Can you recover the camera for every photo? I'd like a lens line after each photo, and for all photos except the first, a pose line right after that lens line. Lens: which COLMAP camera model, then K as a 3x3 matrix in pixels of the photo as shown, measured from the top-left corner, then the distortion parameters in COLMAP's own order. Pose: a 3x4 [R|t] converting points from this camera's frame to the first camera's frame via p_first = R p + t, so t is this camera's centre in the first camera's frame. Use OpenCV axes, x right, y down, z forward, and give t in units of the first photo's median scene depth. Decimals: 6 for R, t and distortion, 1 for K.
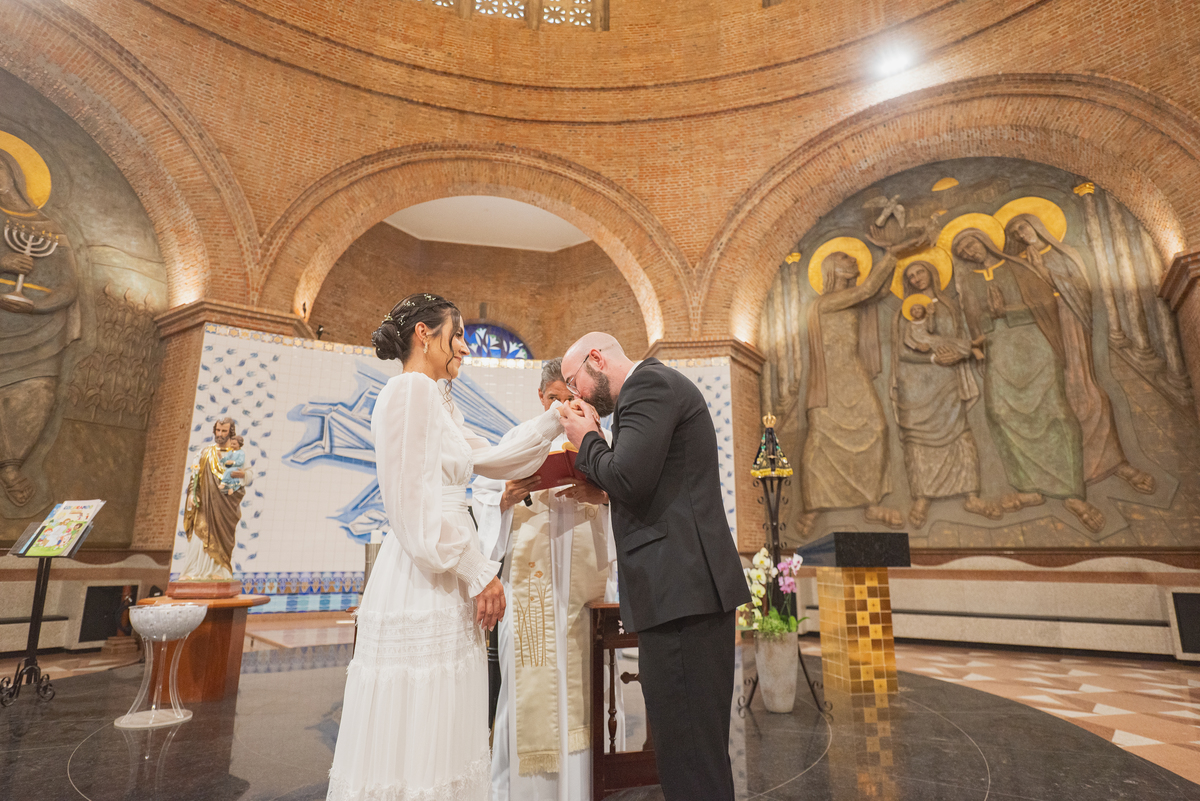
lens RADIAL K [[653.1, 0, 600.8], [0, 653.1, 404.7], [0, 0, 1]] dist [-0.006441, -0.000940]
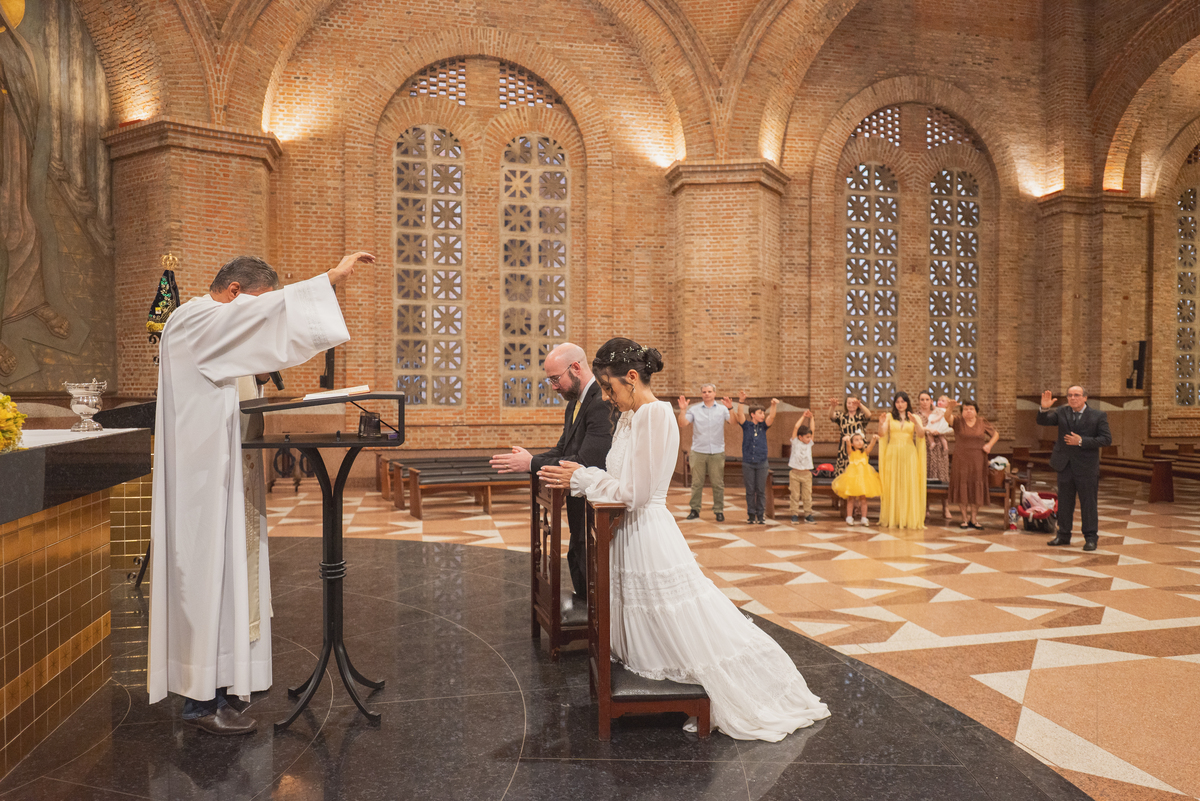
lens RADIAL K [[785.0, 0, 604.0], [0, 785.0, 399.0], [0, 0, 1]] dist [-0.001024, -0.002697]
pose [[-0.028446, -0.022756, 0.999336, -0.291442], [-0.222906, 0.974711, 0.015850, 0.022065], [-0.974425, -0.222307, -0.032799, 0.191997]]
